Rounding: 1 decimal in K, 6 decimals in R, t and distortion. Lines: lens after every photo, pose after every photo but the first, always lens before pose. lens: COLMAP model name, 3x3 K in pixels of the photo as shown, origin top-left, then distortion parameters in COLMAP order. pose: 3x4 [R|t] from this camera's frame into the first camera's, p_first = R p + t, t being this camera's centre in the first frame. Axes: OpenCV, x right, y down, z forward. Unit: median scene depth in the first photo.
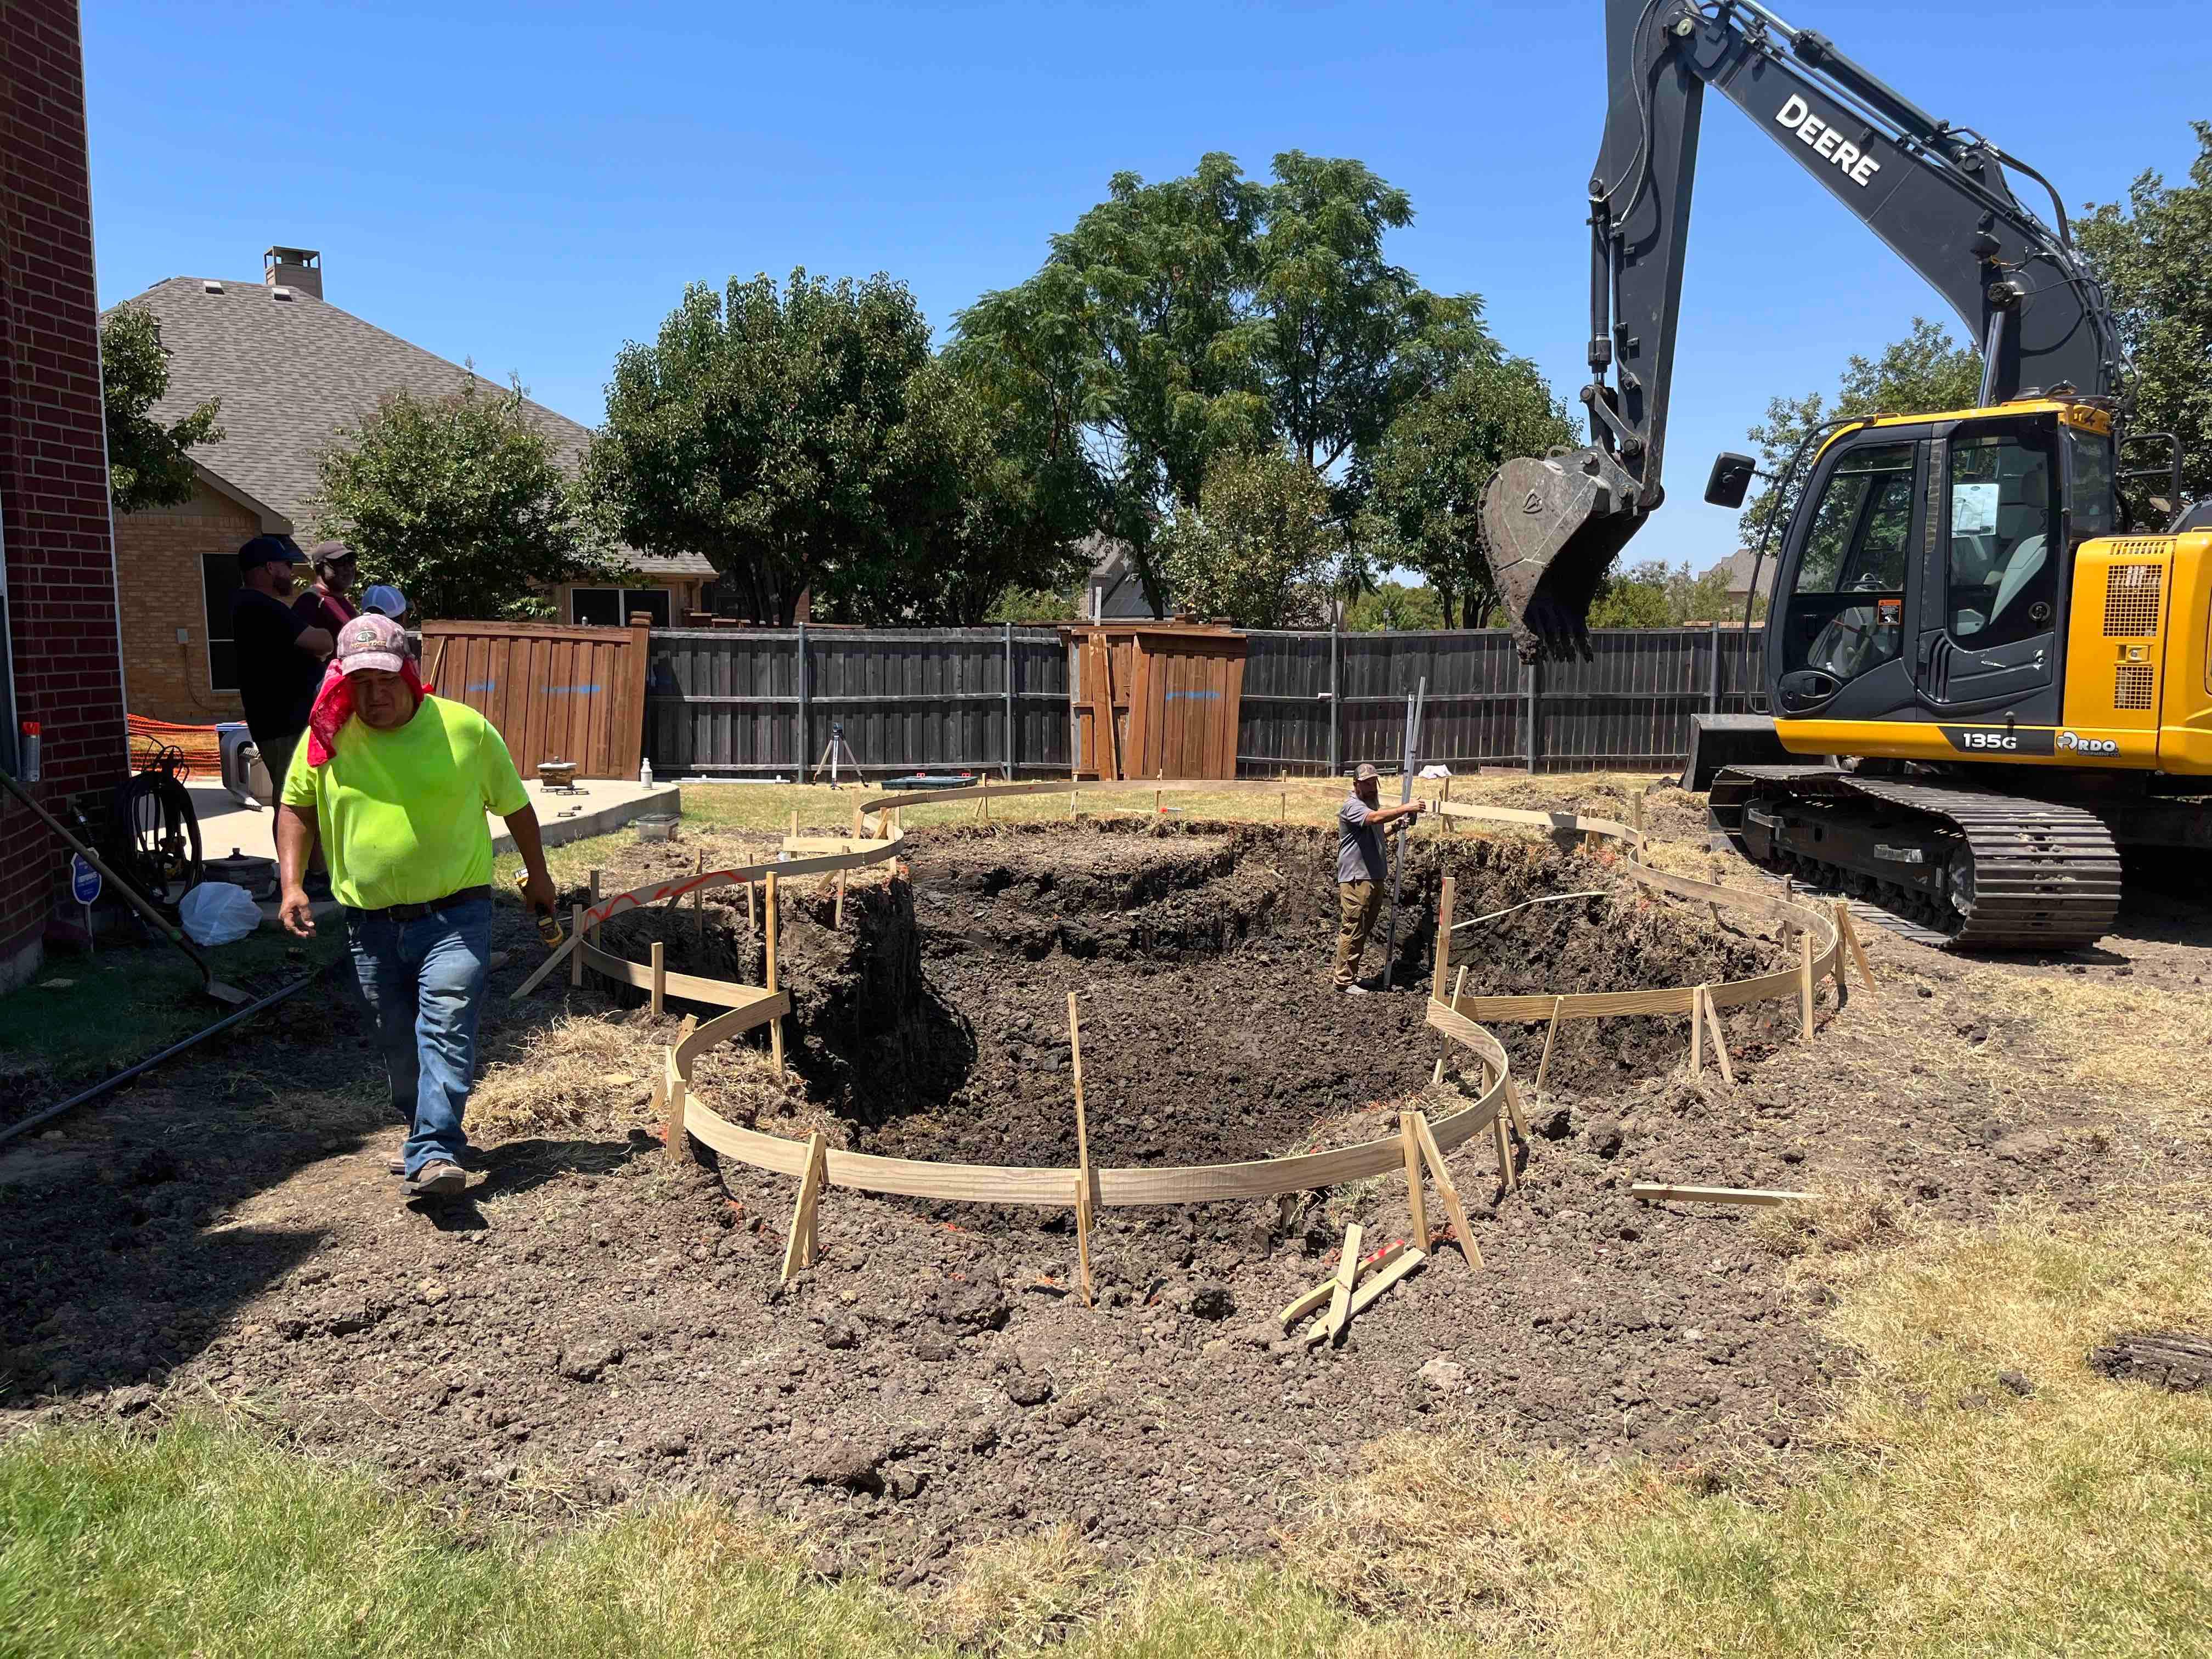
lens RADIAL K [[1683.5, 0, 1106.0], [0, 1683.5, 829.5], [0, 0, 1]] dist [0.005053, 0.001764]
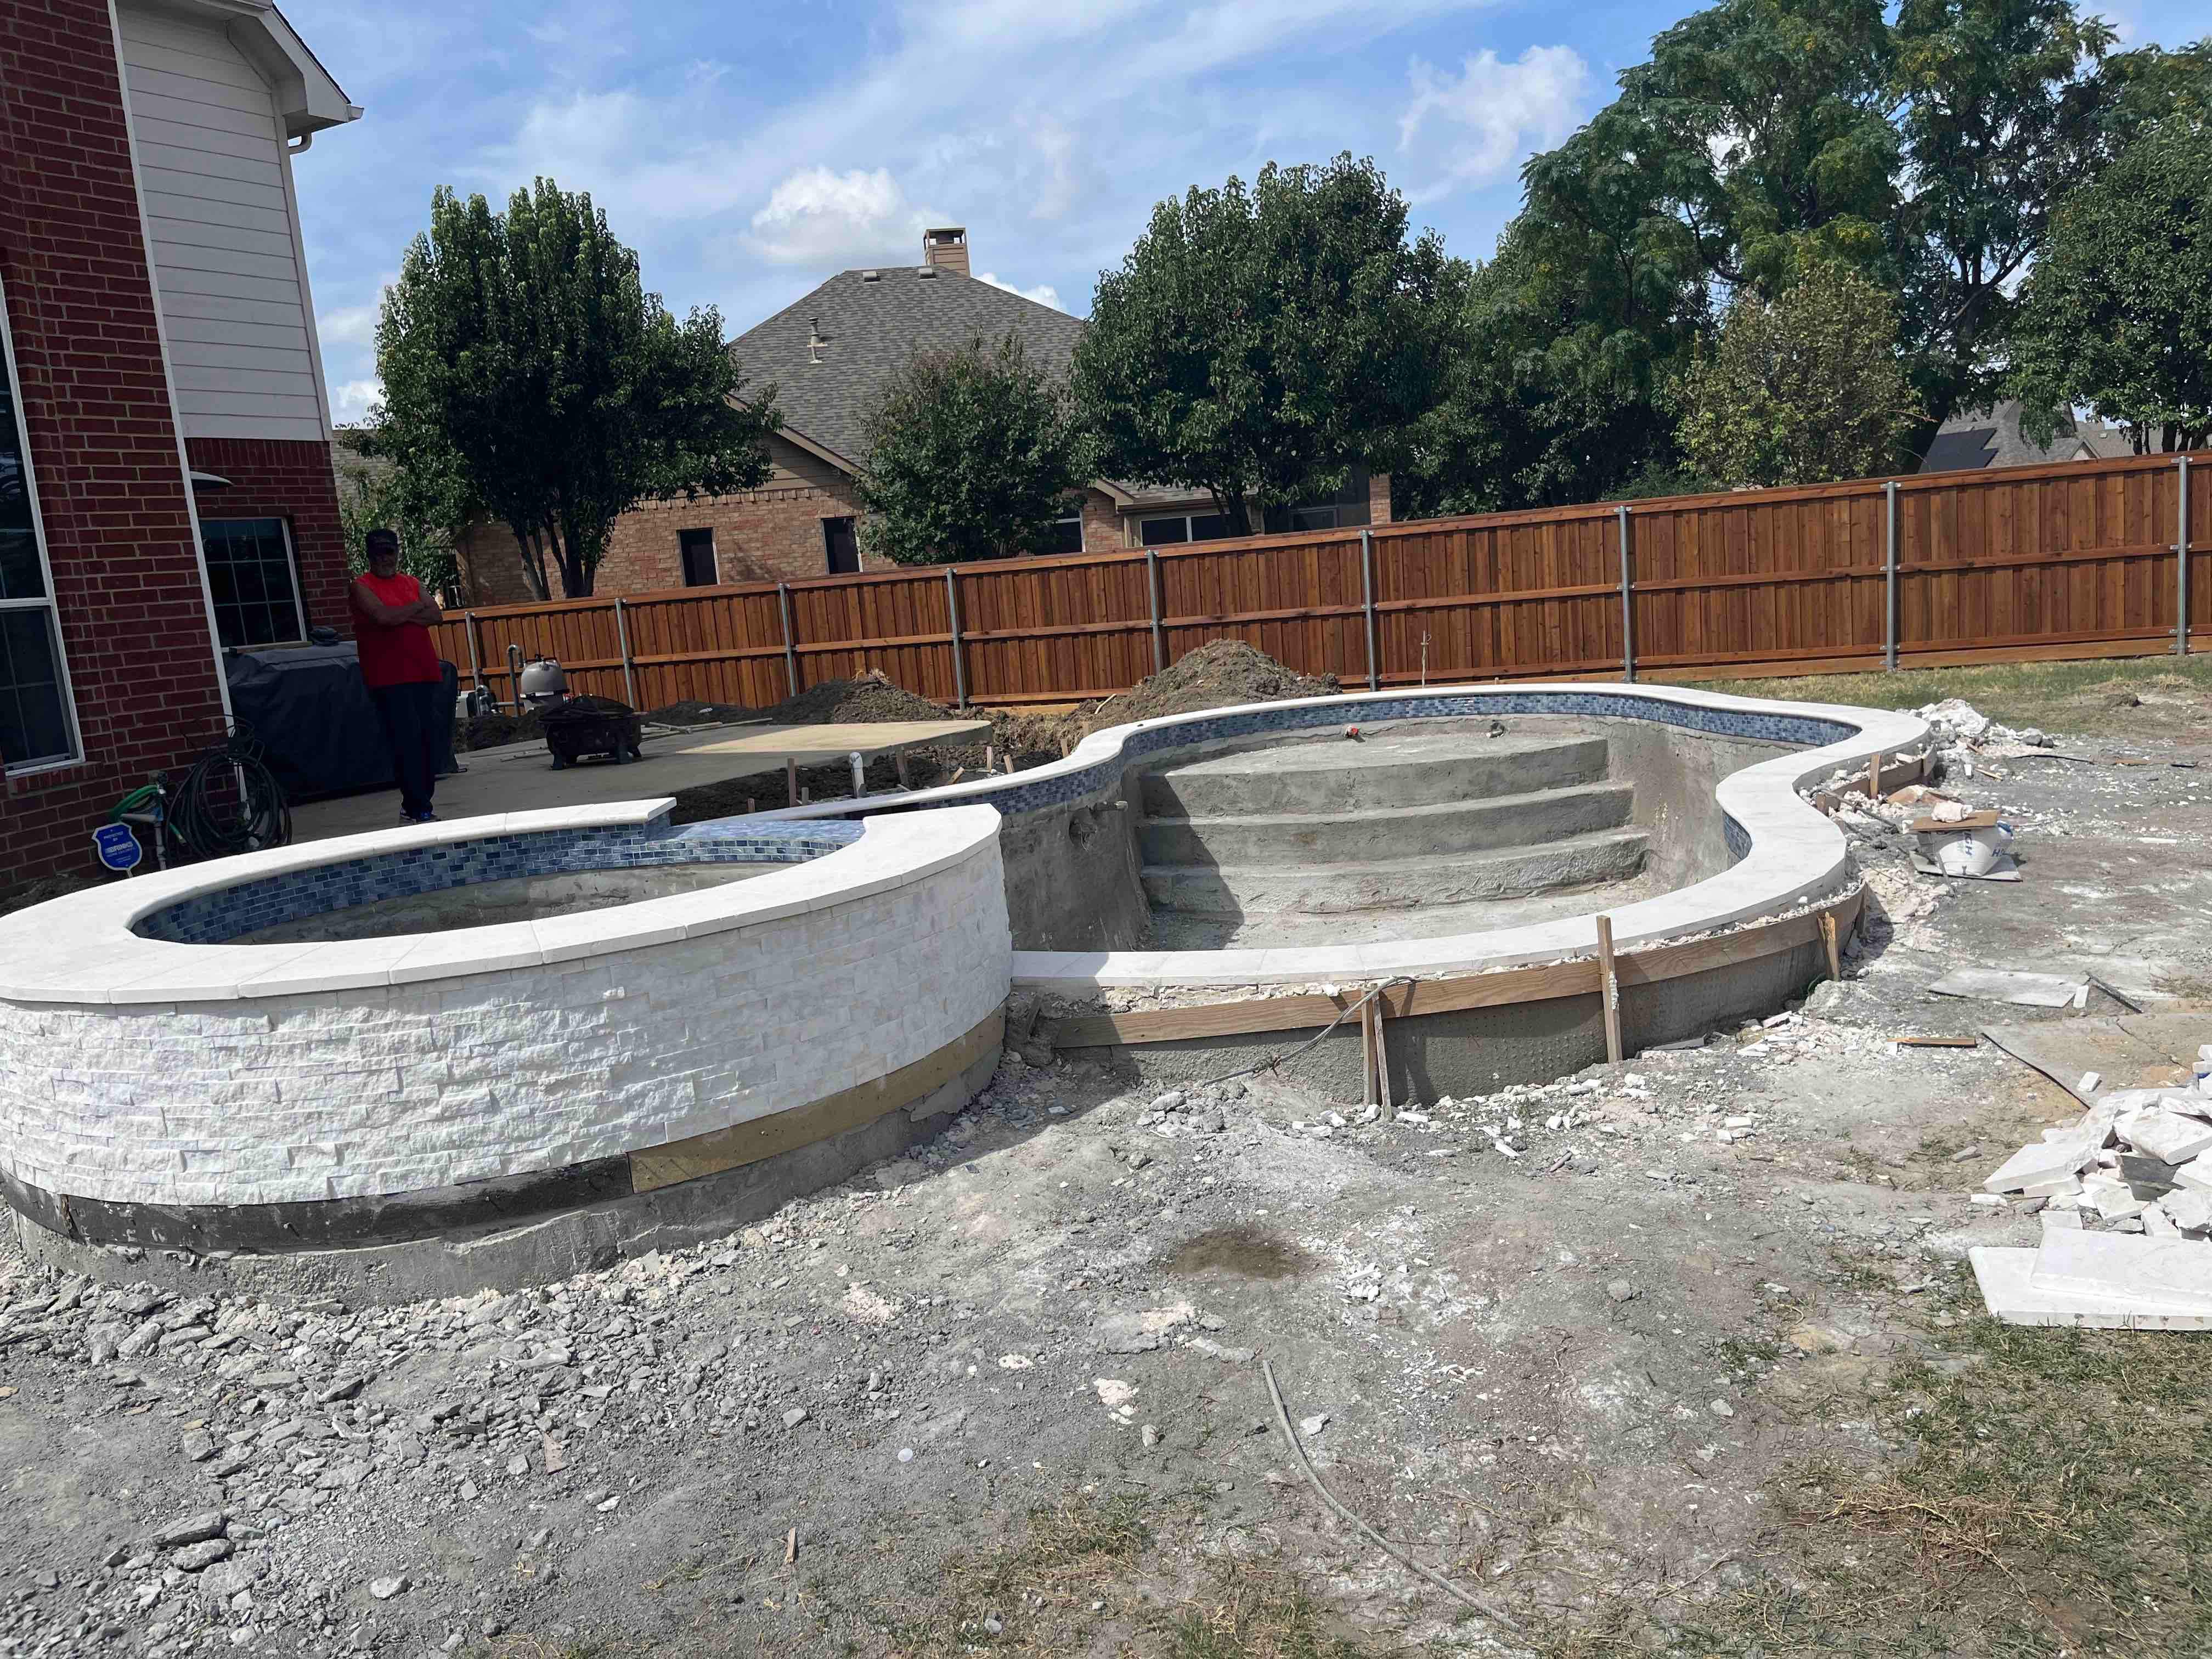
lens RADIAL K [[1683.5, 0, 1106.0], [0, 1683.5, 829.5], [0, 0, 1]] dist [0.005053, 0.001764]
pose [[0.888979, -0.006821, -0.457896, 0.131013], [0.031173, 0.998471, 0.045647, -0.003239], [0.456885, -0.054854, 0.887833, 0.070771]]
